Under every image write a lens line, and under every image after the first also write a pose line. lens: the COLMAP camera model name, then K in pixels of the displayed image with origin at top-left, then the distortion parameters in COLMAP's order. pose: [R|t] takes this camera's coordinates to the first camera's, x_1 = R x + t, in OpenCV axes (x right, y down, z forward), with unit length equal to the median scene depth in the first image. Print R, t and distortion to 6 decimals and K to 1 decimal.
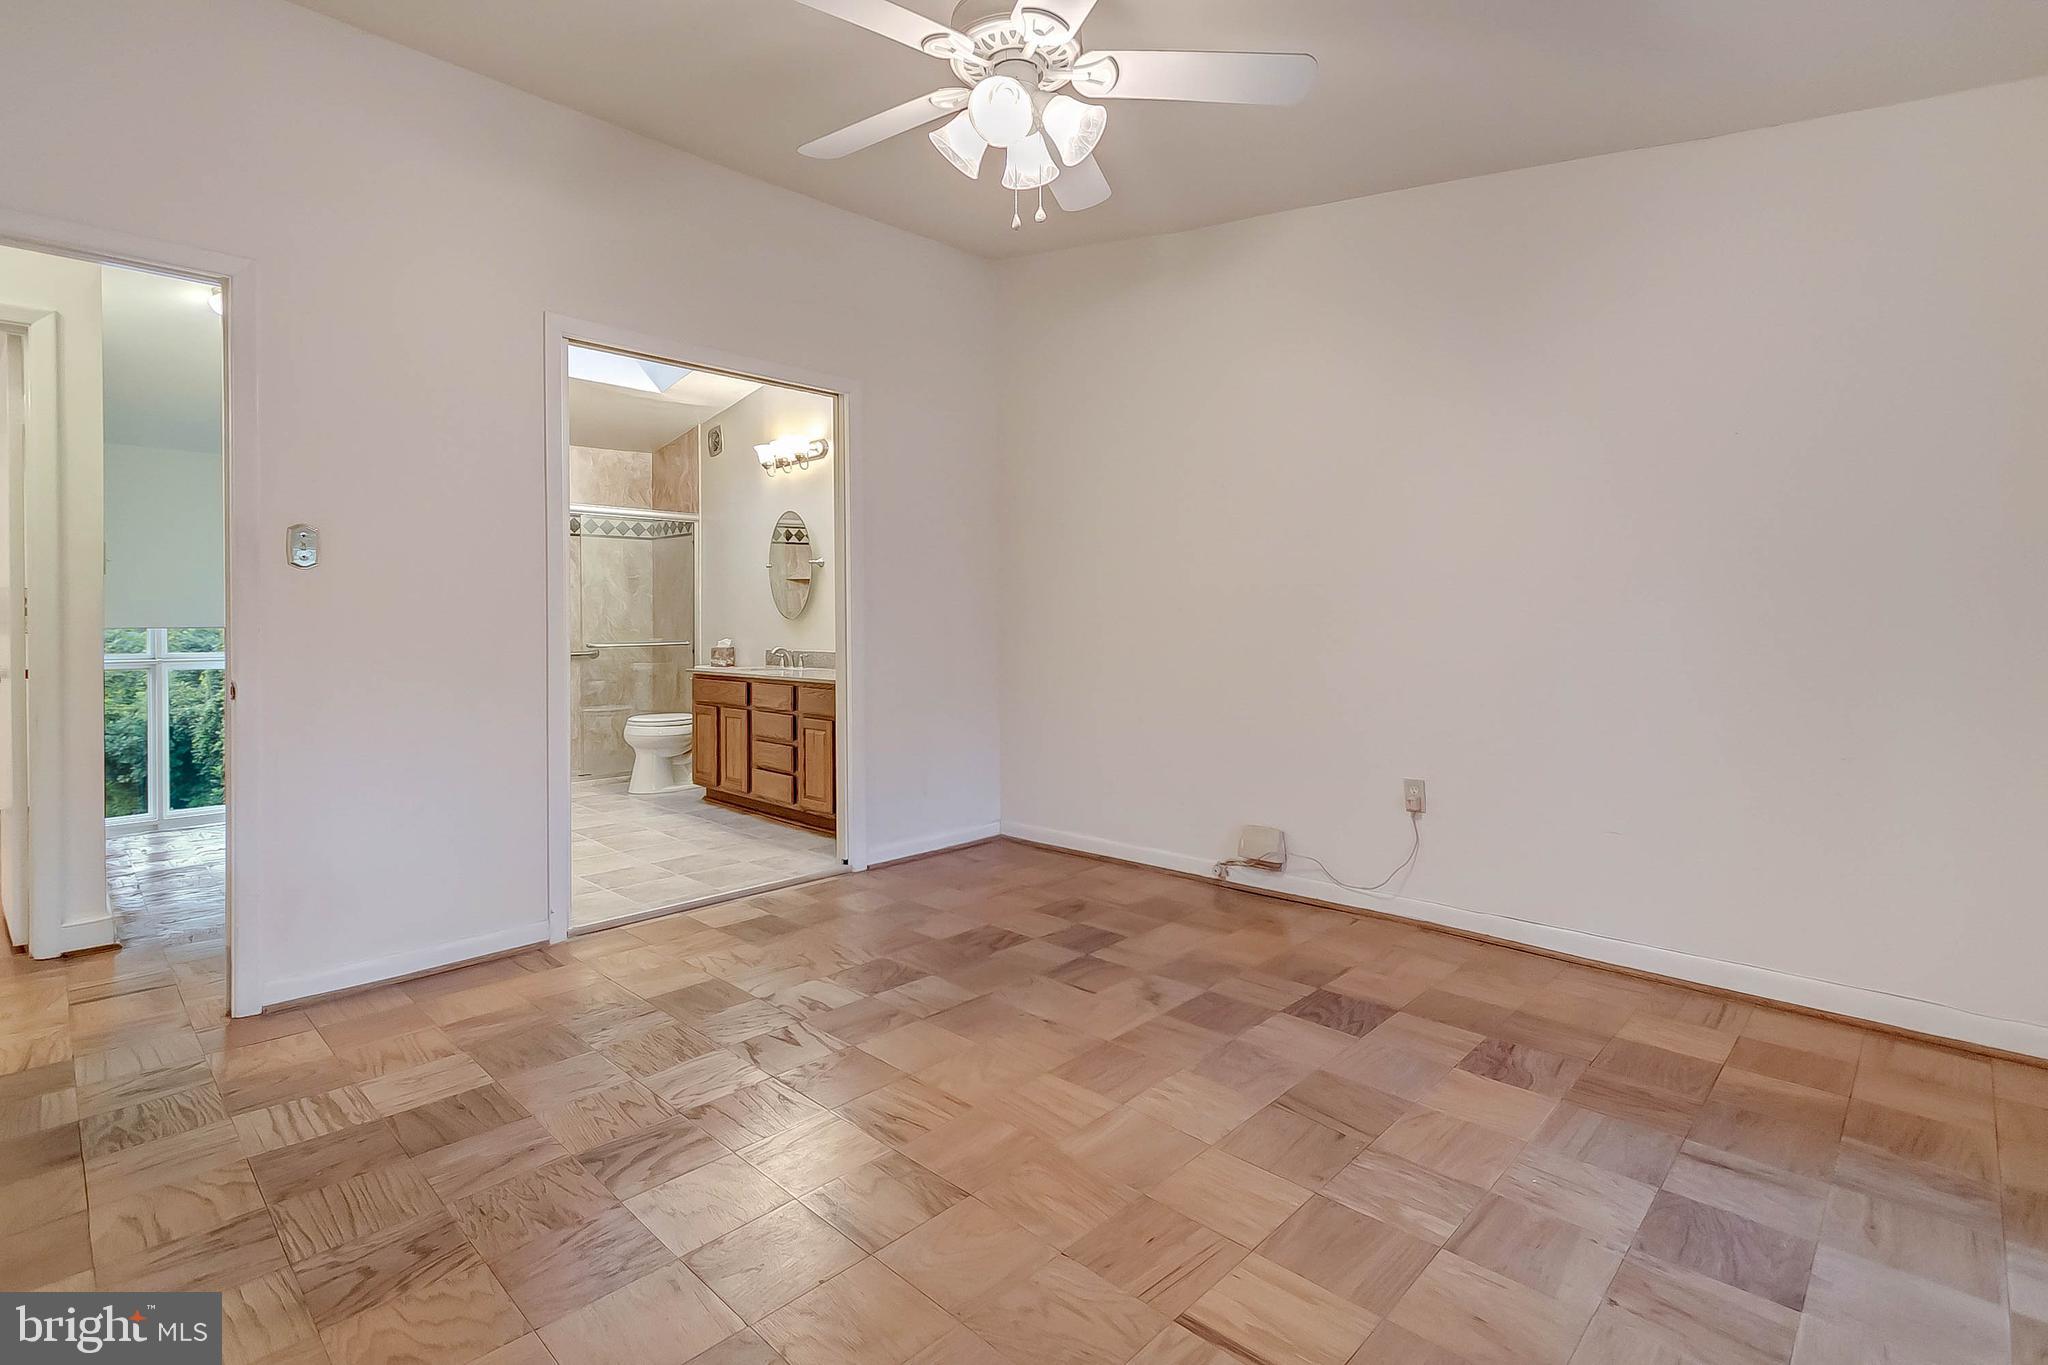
lens RADIAL K [[971.2, 0, 1031.8], [0, 971.2, 624.5], [0, 0, 1]] dist [-0.000442, 0.000027]
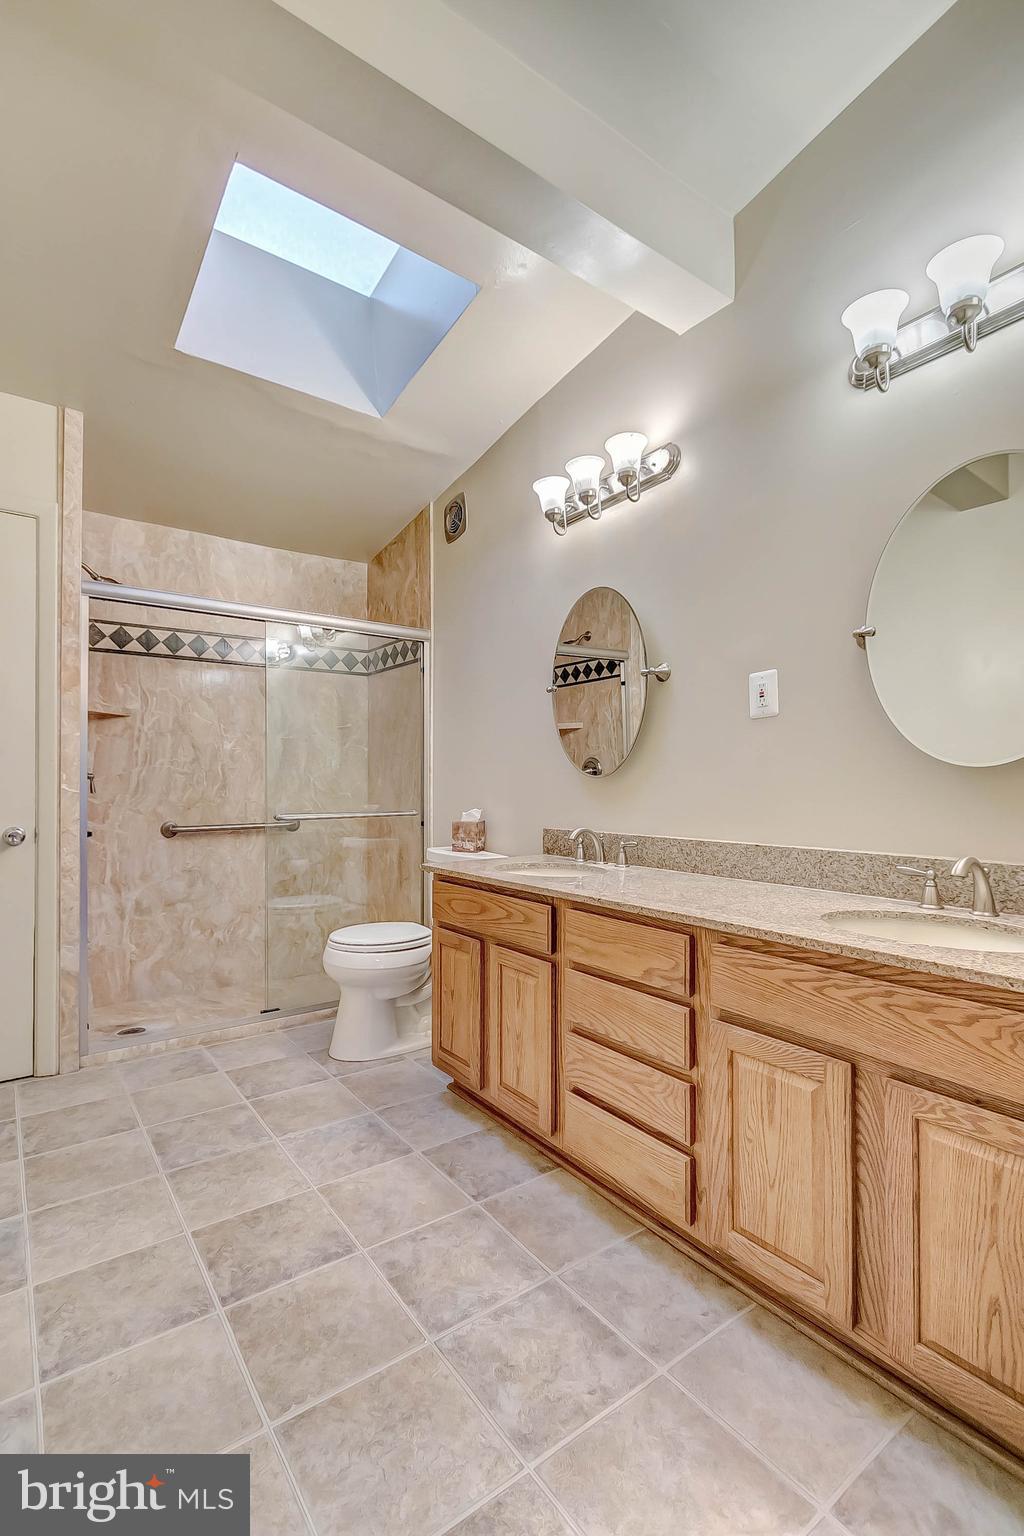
lens RADIAL K [[705.2, 0, 508.0], [0, 705.2, 781.8], [0, 0, 1]] dist [-0.001103, -0.000925]
pose [[0.984531, 0.001111, -0.175205, -0.339202], [-0.002345, 0.999974, -0.006836, -0.000060], [0.175193, 0.007141, 0.984508, 0.870565]]
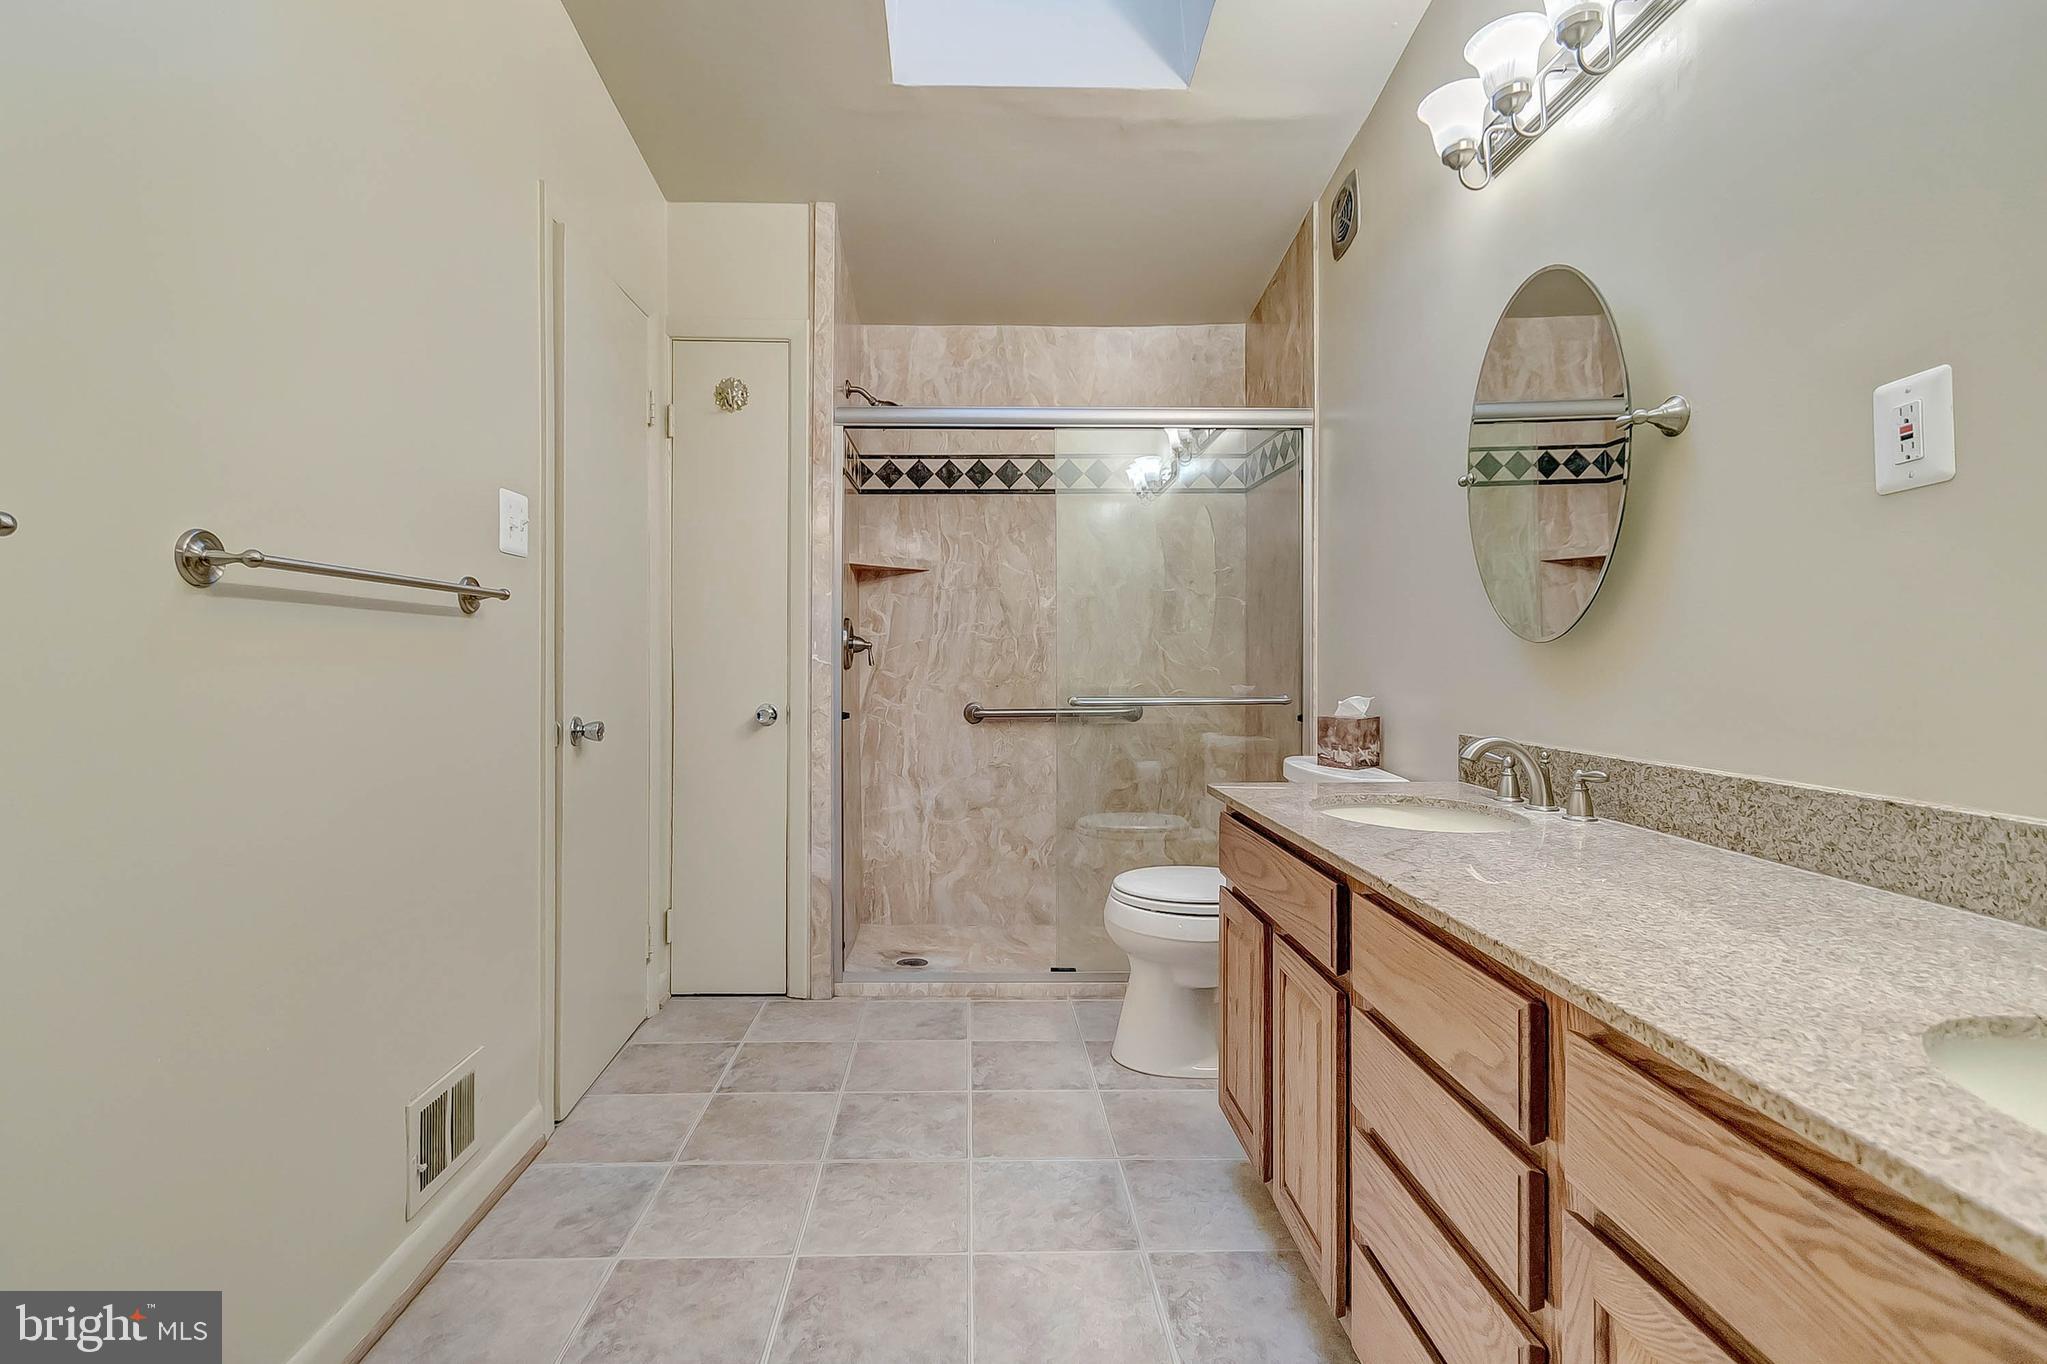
lens RADIAL K [[952.6, 0, 986.9], [0, 952.6, 658.0], [0, 0, 1]] dist [0.001901, -0.001176]
pose [[0.706068, 0.004118, -0.708133, -0.241967], [-0.004549, 0.999989, 0.001279, -0.000105], [0.708130, 0.002318, 0.706078, 1.013955]]
